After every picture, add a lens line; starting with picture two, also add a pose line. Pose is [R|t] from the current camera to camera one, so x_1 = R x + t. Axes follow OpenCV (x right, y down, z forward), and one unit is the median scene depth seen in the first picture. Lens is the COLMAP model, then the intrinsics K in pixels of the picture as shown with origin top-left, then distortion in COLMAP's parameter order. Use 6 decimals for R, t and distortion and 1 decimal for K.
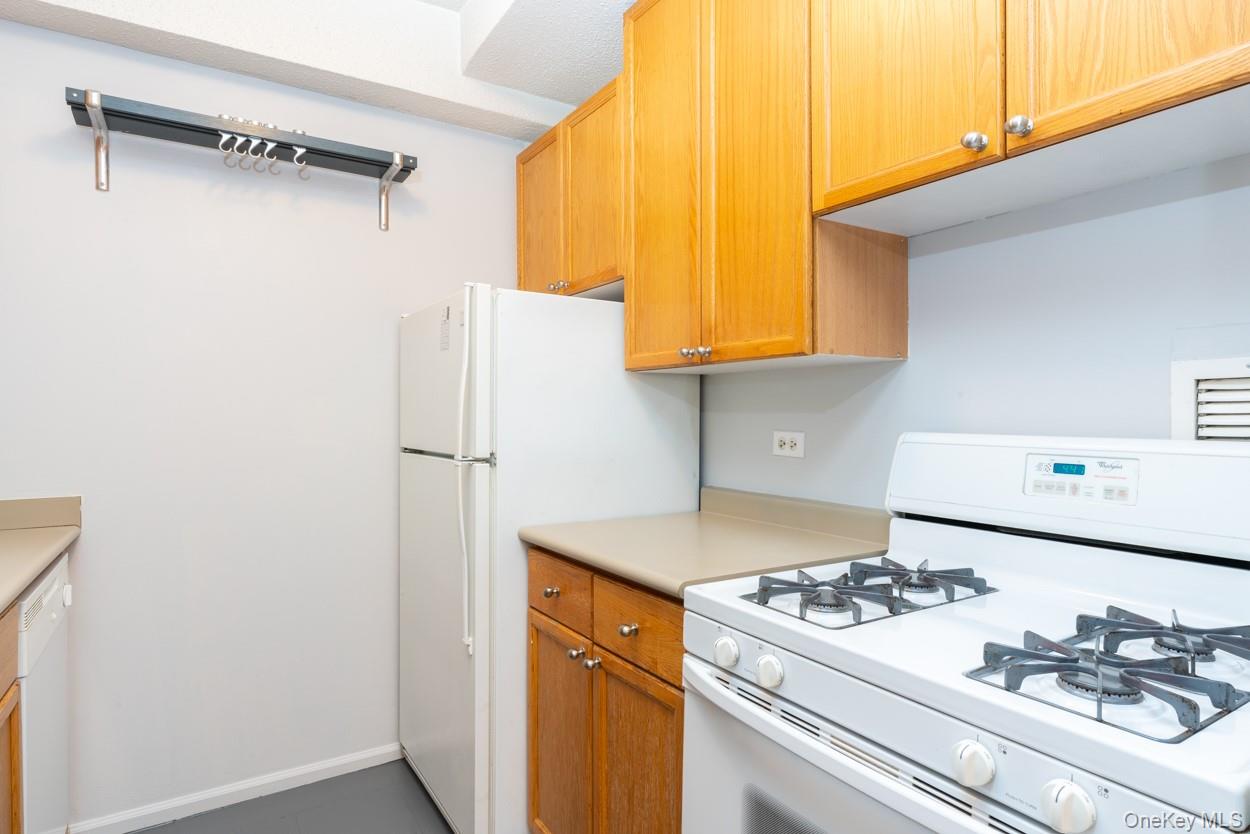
lens RADIAL K [[680.2, 0, 629.7], [0, 680.2, 436.0], [0, 0, 1]] dist [-0.004344, 0.000907]
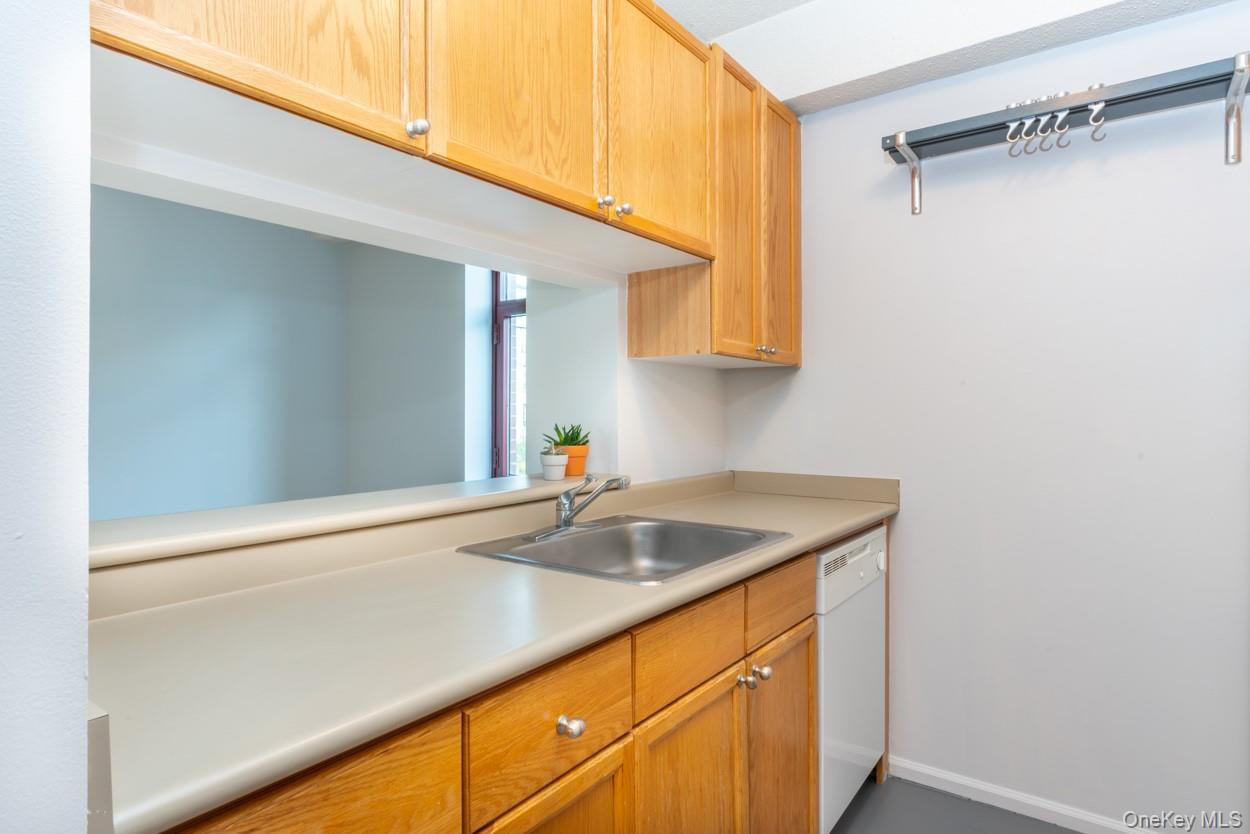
lens RADIAL K [[692.3, 0, 622.9], [0, 692.3, 426.6], [0, 0, 1]] dist [0.000953, 0.001590]
pose [[0.358159, 0.022170, -0.933397, 0.150518], [-0.029824, 0.999480, 0.012295, -0.003722], [0.933184, 0.023434, 0.358634, 0.133199]]
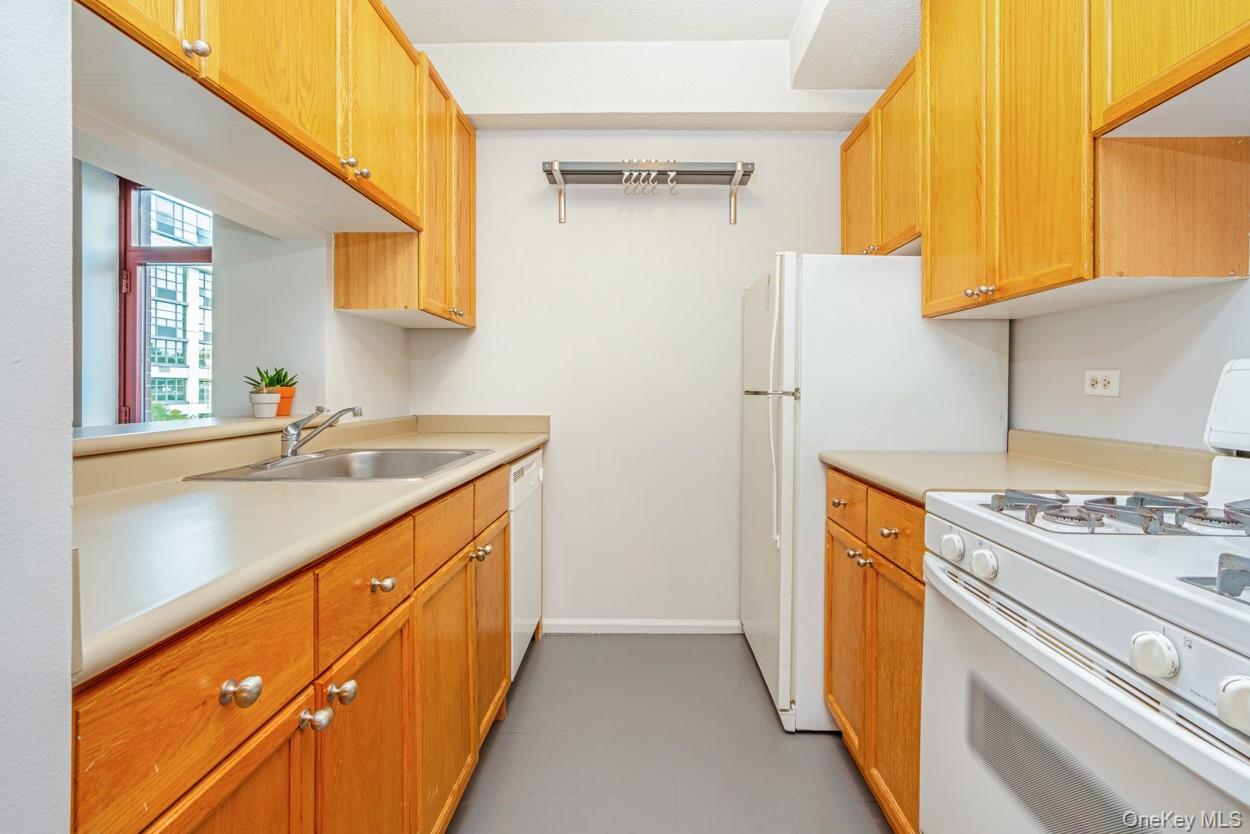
lens RADIAL K [[582.9, 0, 645.7], [0, 582.9, 414.3], [0, 0, 1]] dist [-0.017604, 0.010820]
pose [[0.839873, 0.028726, -0.542022, 0.148424], [-0.022318, 0.999582, 0.018394, 0.060788], [0.542323, -0.003352, 0.840163, -0.046194]]
